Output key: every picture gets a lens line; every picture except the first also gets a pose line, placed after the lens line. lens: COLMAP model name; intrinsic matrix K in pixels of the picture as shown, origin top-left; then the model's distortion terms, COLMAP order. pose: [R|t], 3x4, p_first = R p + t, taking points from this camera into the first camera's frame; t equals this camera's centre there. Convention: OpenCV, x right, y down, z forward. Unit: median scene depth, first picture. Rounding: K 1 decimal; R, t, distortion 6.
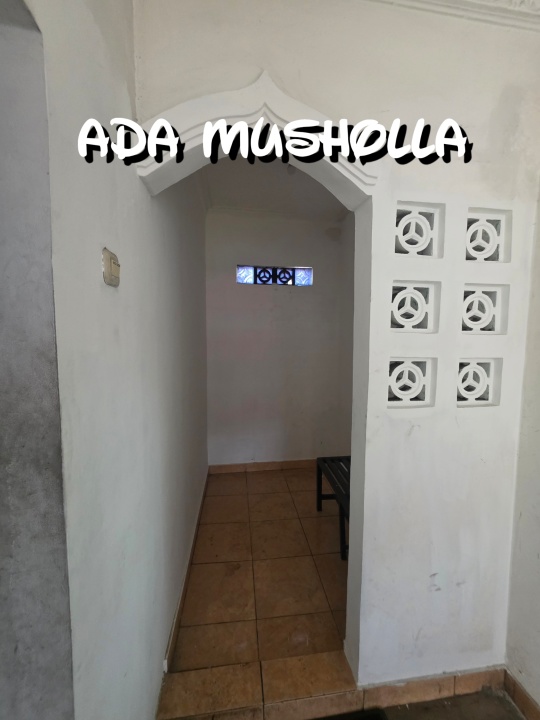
lens RADIAL K [[288.5, 0, 274.1], [0, 288.5, 363.4], [0, 0, 1]] dist [-0.005837, 0.001787]
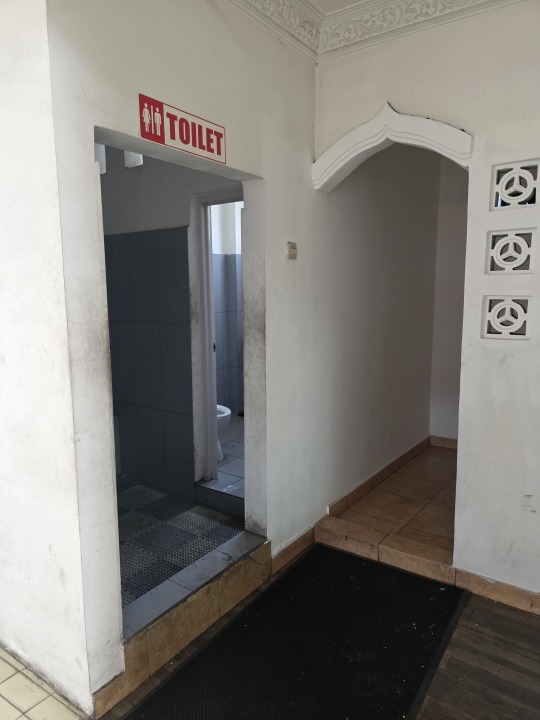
lens RADIAL K [[485.3, 0, 272.2], [0, 485.3, 359.3], [0, 0, 1]] dist [-0.012757, -0.002560]
pose [[0.731952, 0.076093, -0.677094, 1.119408], [-0.037834, 0.996750, 0.071116, 0.131462], [0.680305, -0.026436, 0.732452, -1.069765]]
